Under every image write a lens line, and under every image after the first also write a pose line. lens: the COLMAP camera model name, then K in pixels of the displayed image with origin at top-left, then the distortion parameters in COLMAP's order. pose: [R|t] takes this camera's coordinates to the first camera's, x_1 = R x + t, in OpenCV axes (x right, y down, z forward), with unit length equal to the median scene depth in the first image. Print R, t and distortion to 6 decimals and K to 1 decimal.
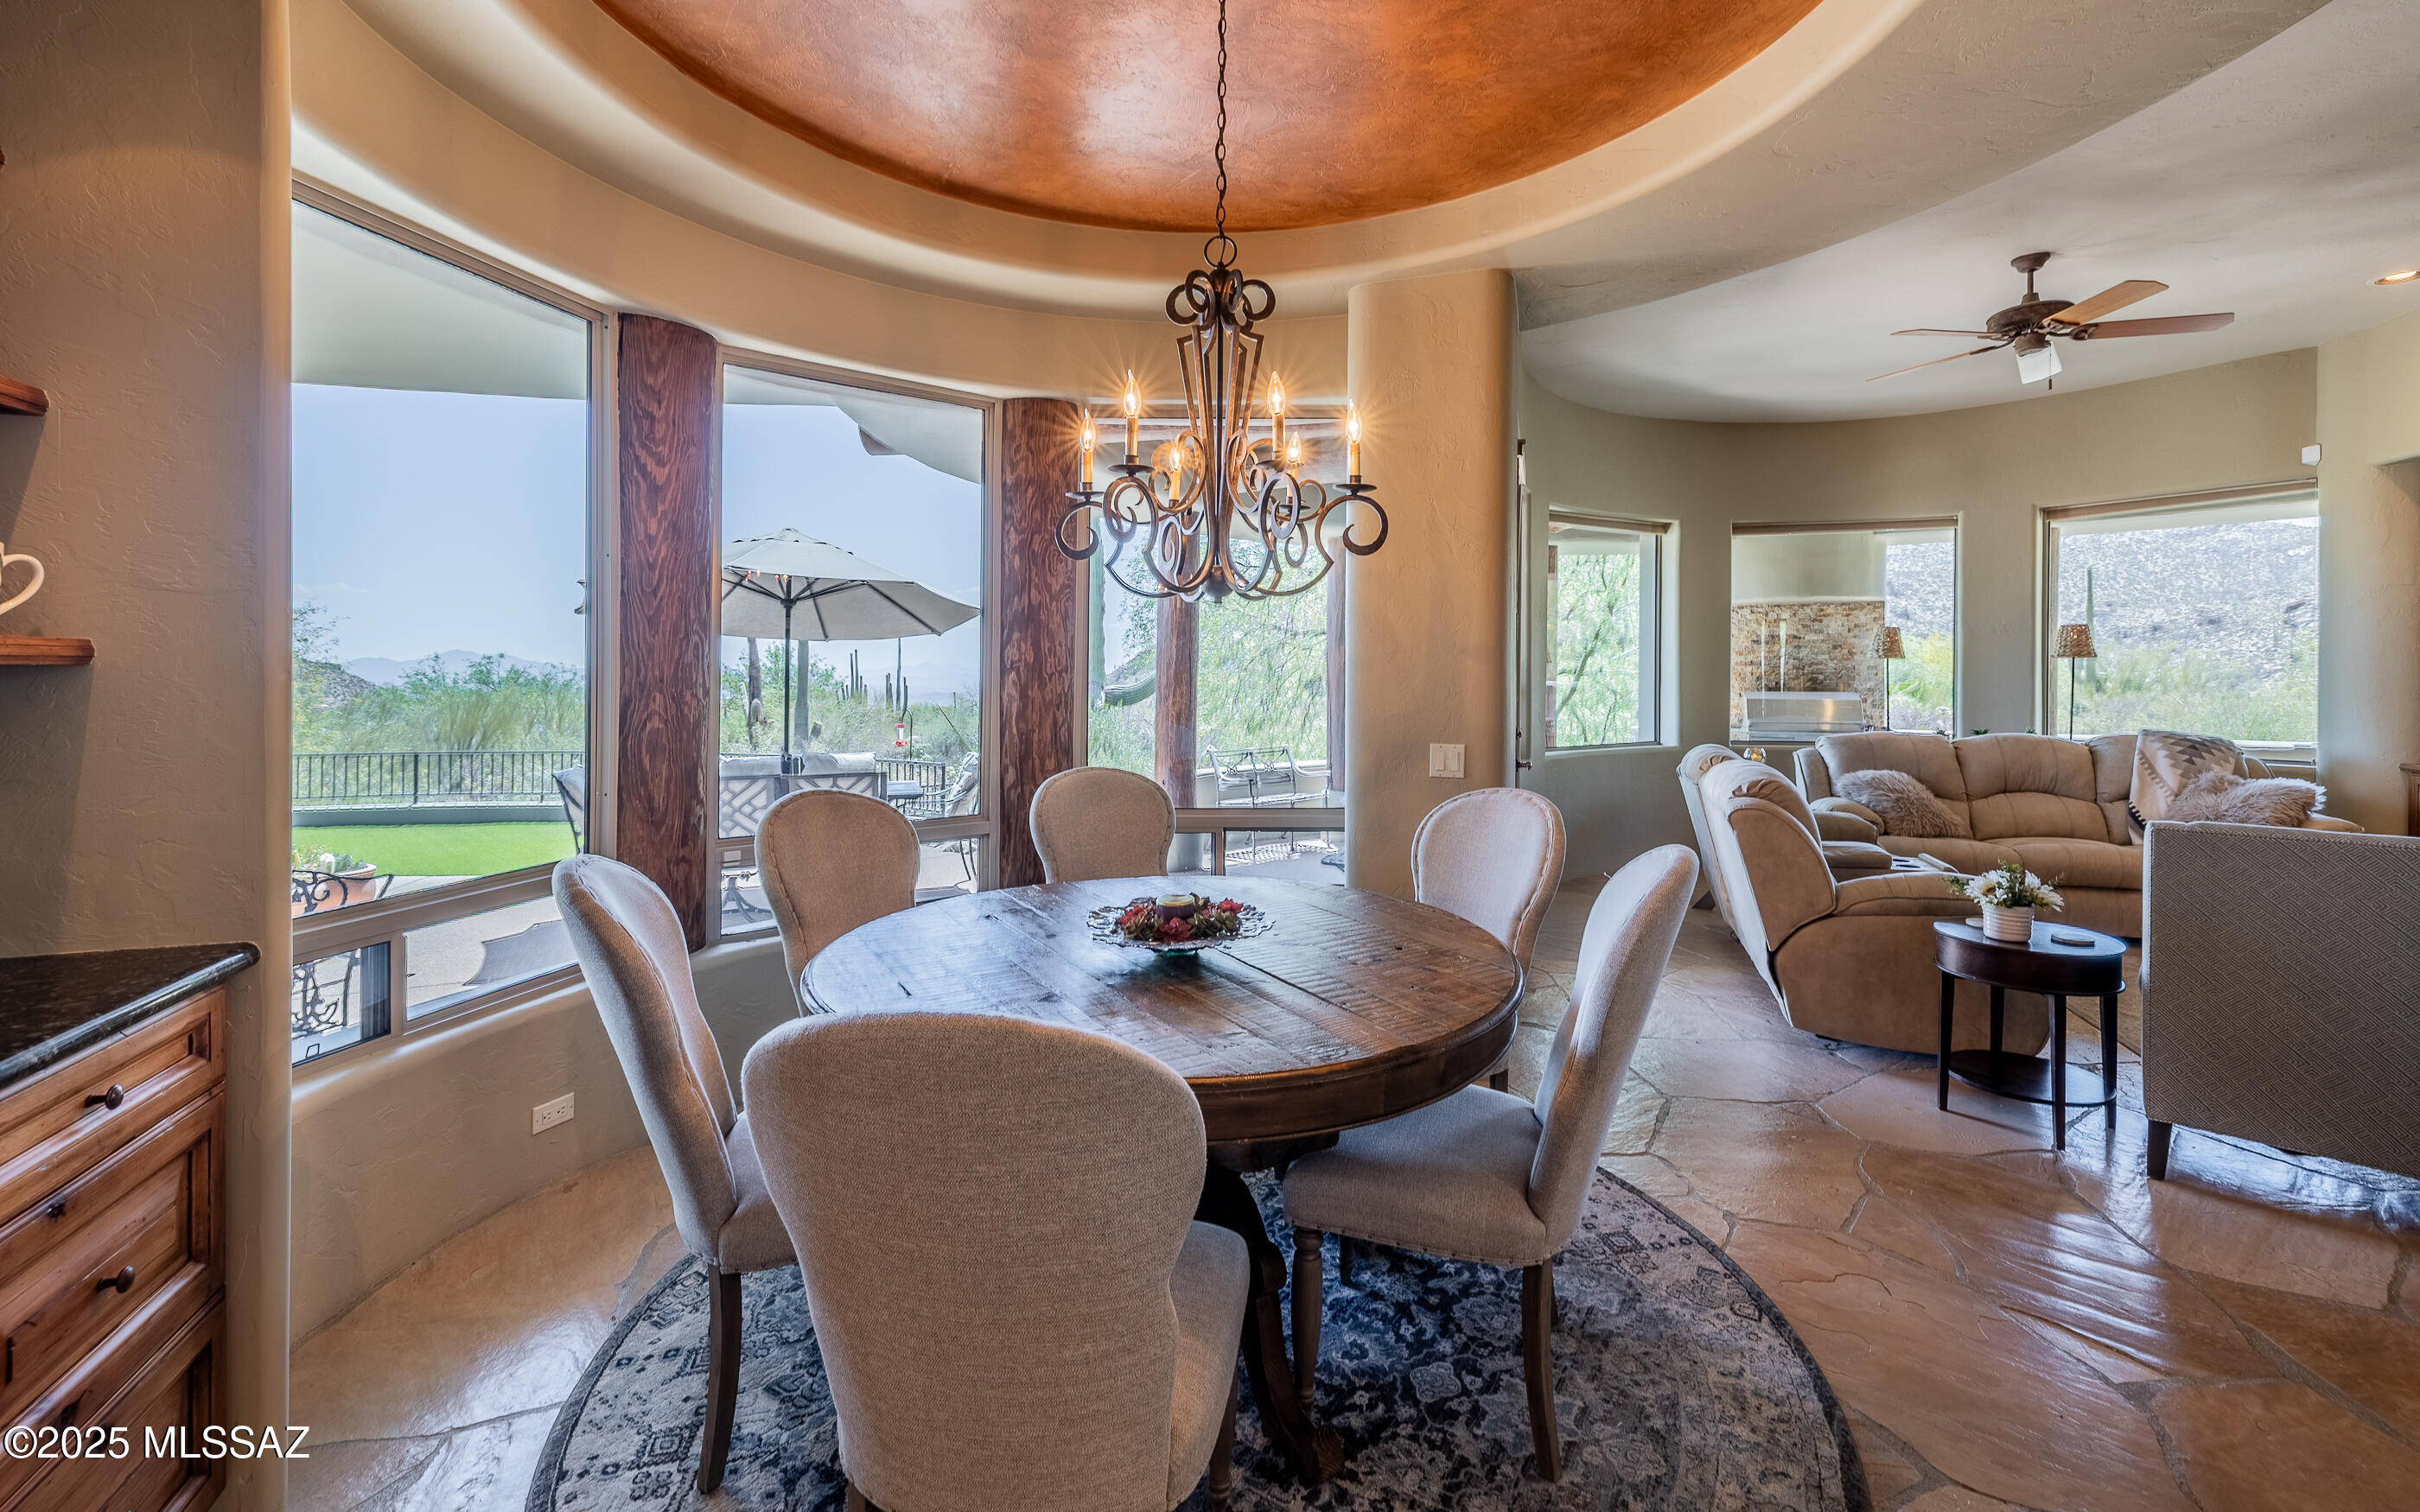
lens RADIAL K [[1035.6, 0, 1202.6], [0, 1035.6, 667.4], [0, 0, 1]] dist [-0.000077, -0.000305]
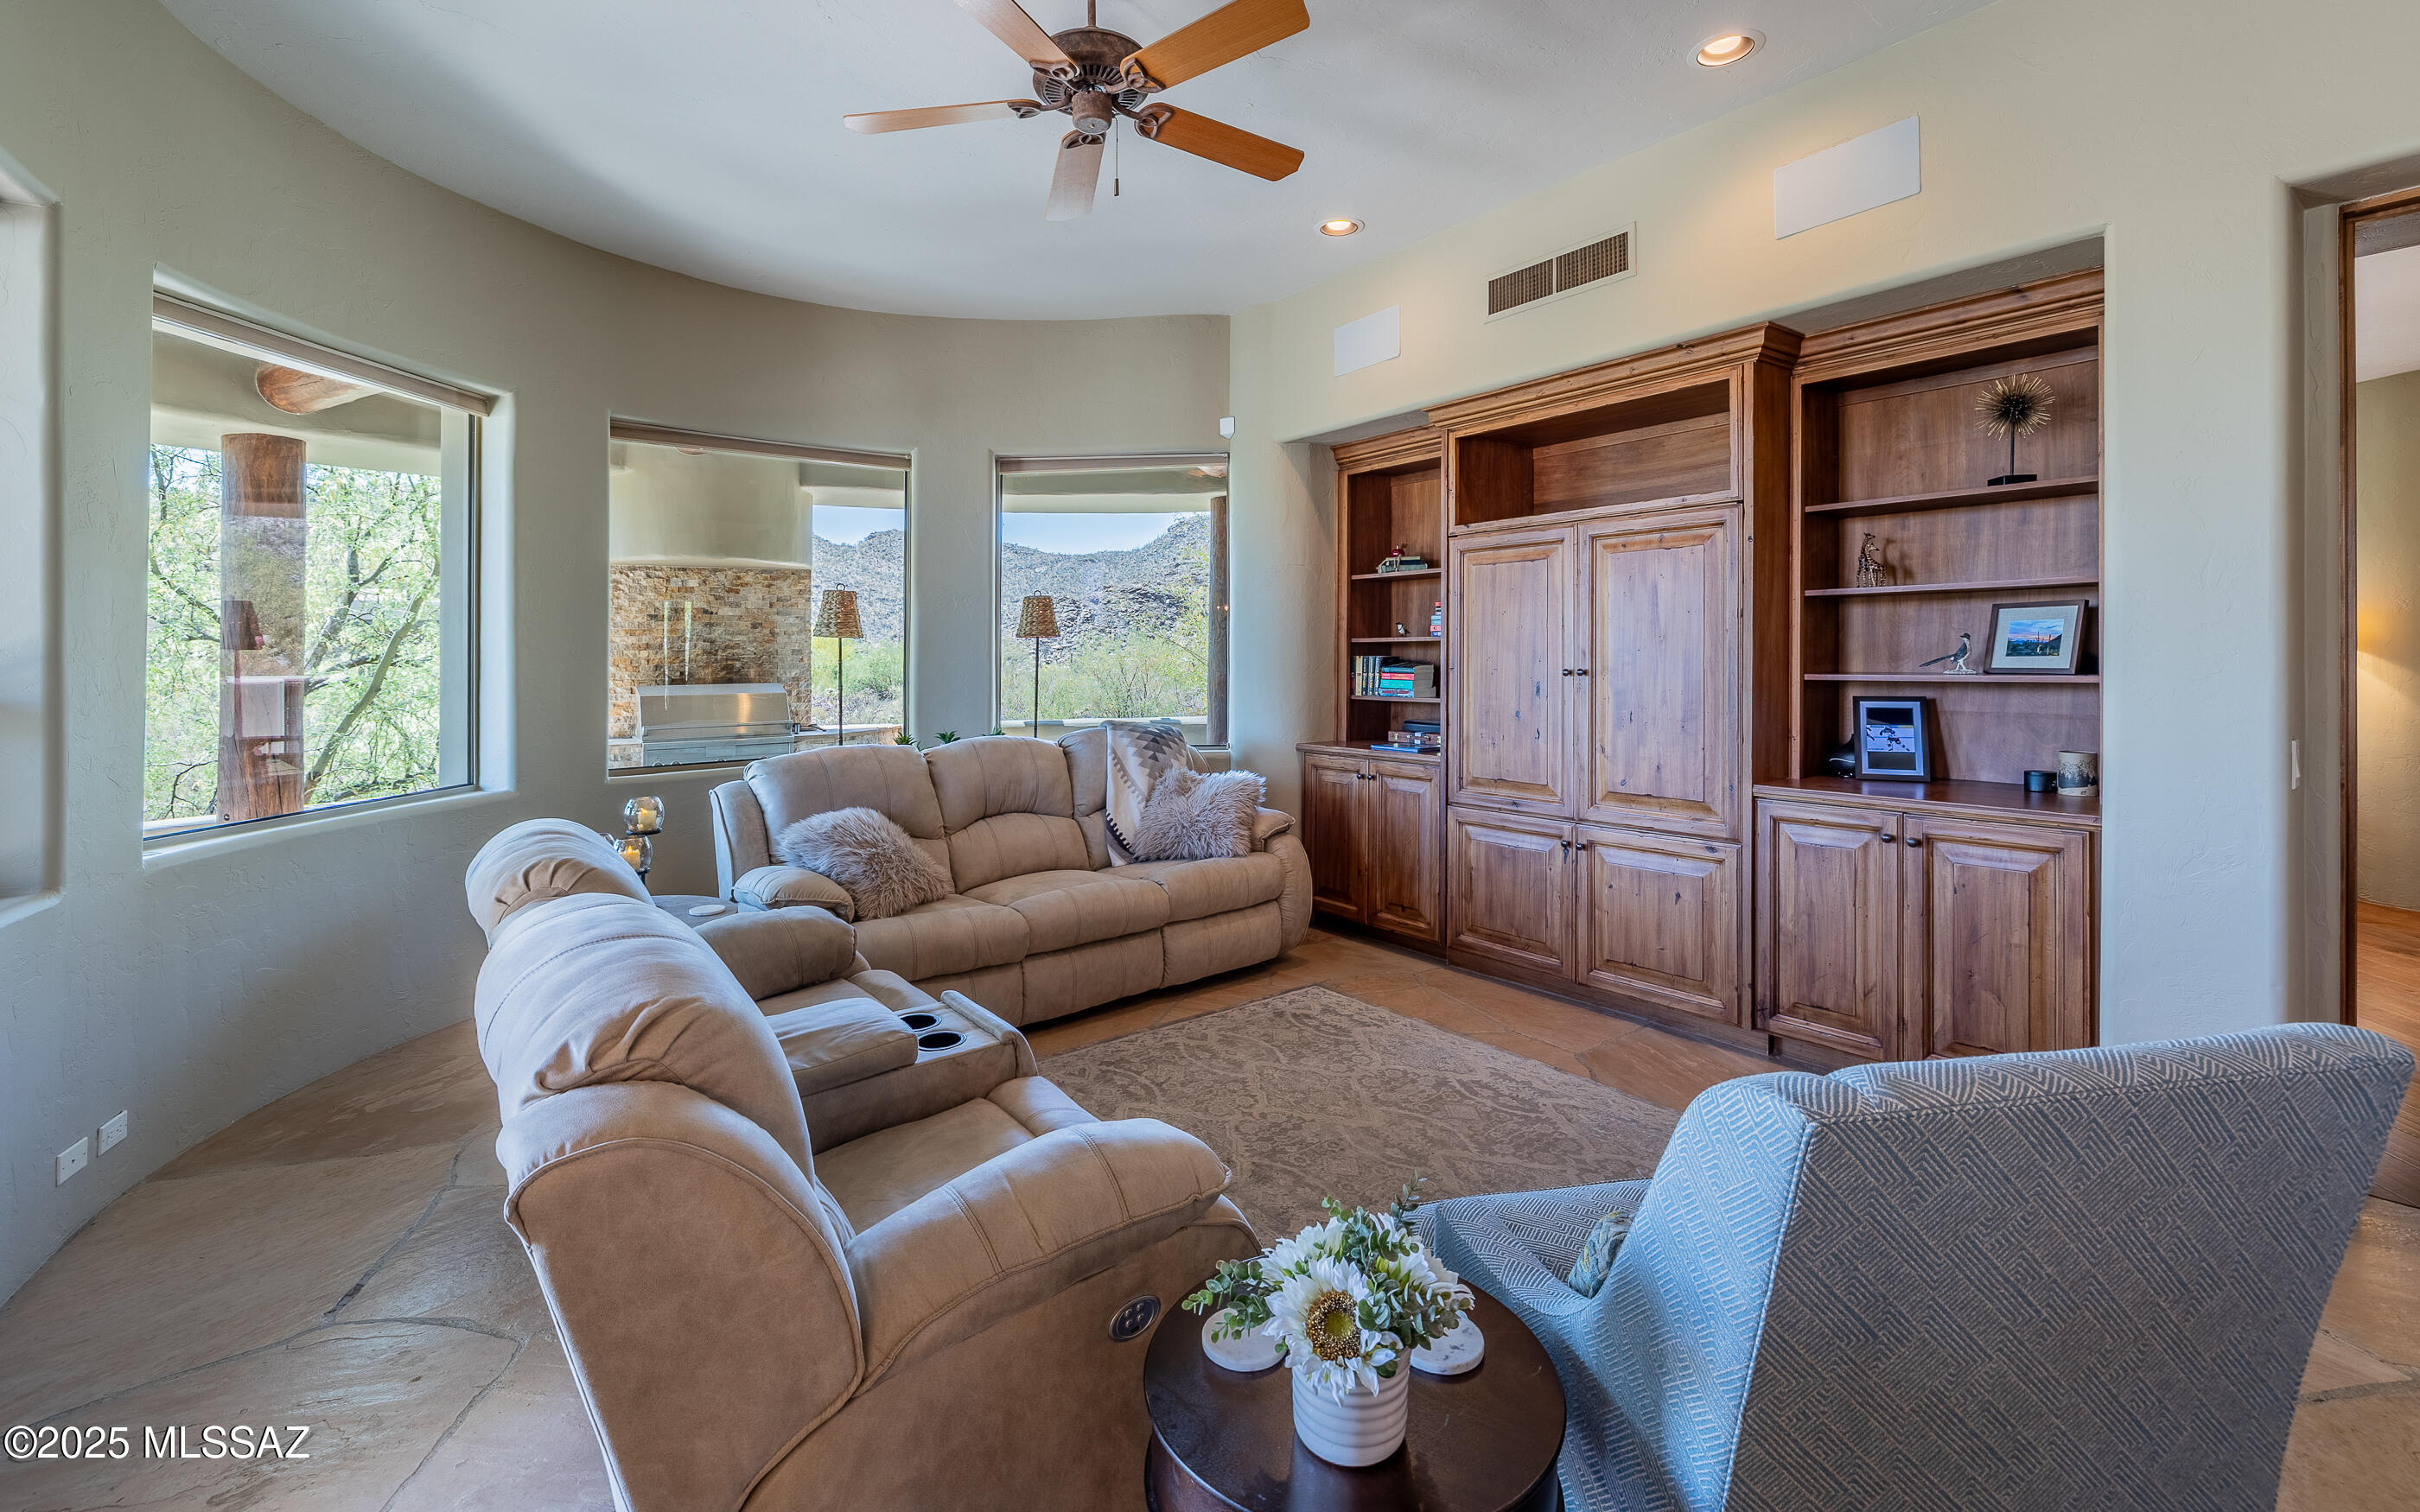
lens RADIAL K [[1035.7, 0, 1204.7], [0, 1035.7, 645.4], [0, 0, 1]] dist [0.000066, 0.000025]
pose [[0.561860, 0.000442, 0.827232, 0.248496], [0.006265, 0.999969, -0.004790, 0.001854], [-0.827209, 0.007874, 0.561839, 0.449572]]
